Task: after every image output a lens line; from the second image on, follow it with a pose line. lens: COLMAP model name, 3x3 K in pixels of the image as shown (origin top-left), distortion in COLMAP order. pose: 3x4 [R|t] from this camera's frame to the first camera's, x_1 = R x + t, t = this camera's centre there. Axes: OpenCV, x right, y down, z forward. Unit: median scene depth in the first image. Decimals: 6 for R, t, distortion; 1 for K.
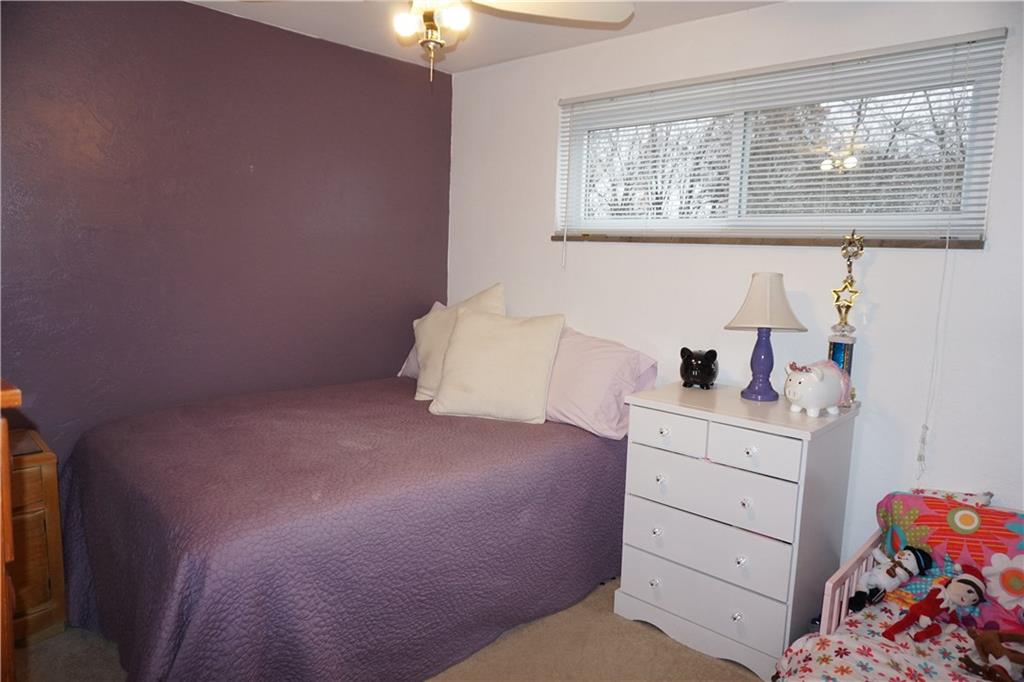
lens RADIAL K [[678.1, 0, 511.9], [0, 678.1, 345.1], [0, 0, 1]] dist [-0.055495, 0.035566]
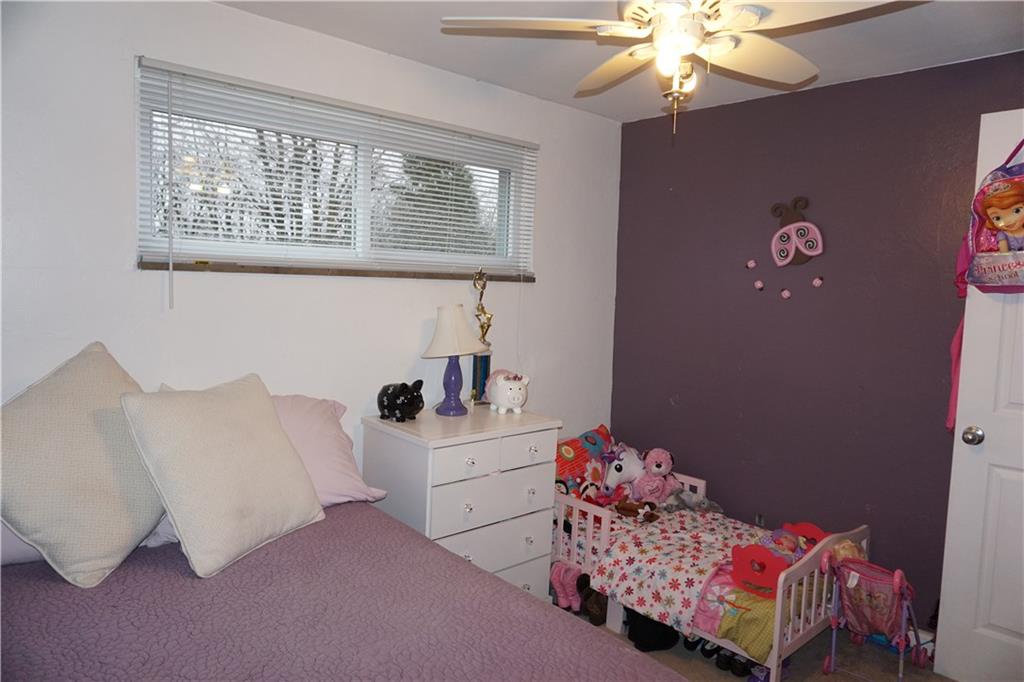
lens RADIAL K [[678.1, 0, 511.9], [0, 678.1, 345.1], [0, 0, 1]] dist [-0.055495, 0.035566]
pose [[0.075810, -0.116270, 0.990320, -0.747130], [0.107899, 0.988303, 0.107773, -0.148589], [-0.991267, 0.098684, 0.087469, 0.785569]]
